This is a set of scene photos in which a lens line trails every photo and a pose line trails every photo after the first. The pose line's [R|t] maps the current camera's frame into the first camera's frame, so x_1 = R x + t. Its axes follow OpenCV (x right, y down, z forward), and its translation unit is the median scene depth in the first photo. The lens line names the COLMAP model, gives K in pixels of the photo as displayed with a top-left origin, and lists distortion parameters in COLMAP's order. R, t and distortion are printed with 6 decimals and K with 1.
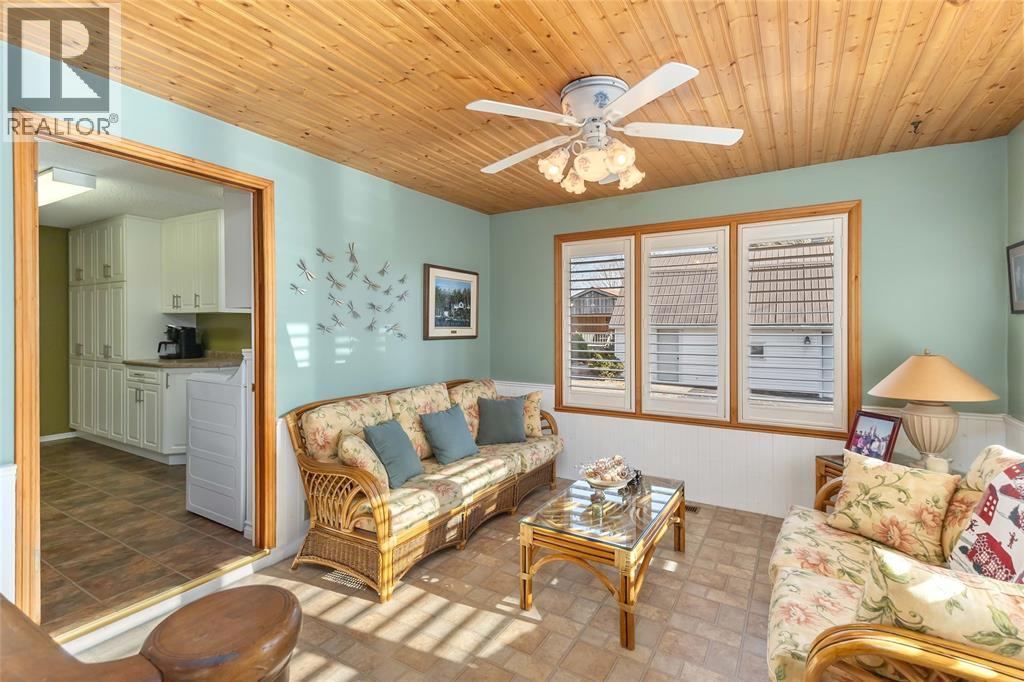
lens RADIAL K [[471.3, 0, 514.2], [0, 471.3, 331.2], [0, 0, 1]] dist [0.020410, -0.002086]
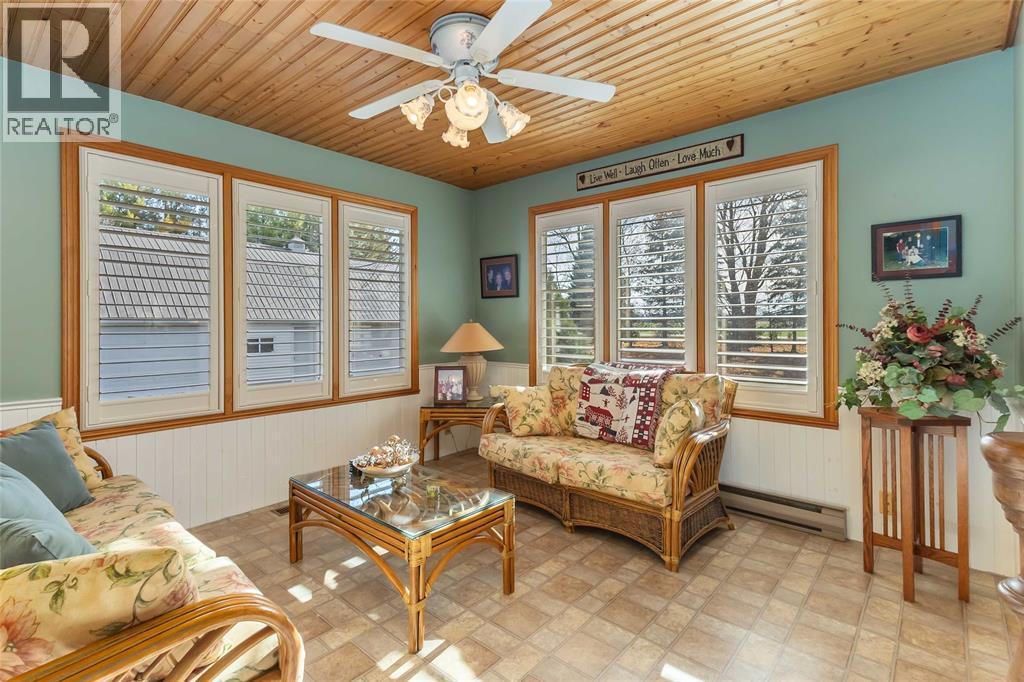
lens RADIAL K [[471.3, 0, 528.0], [0, 471.3, 318.4], [0, 0, 1]] dist [0.020410, -0.002086]
pose [[0.183212, 0.004348, 0.983064, -0.580741], [0.014307, 0.999873, -0.007088, 0.051383], [-0.982969, 0.015364, 0.183126, 0.564223]]
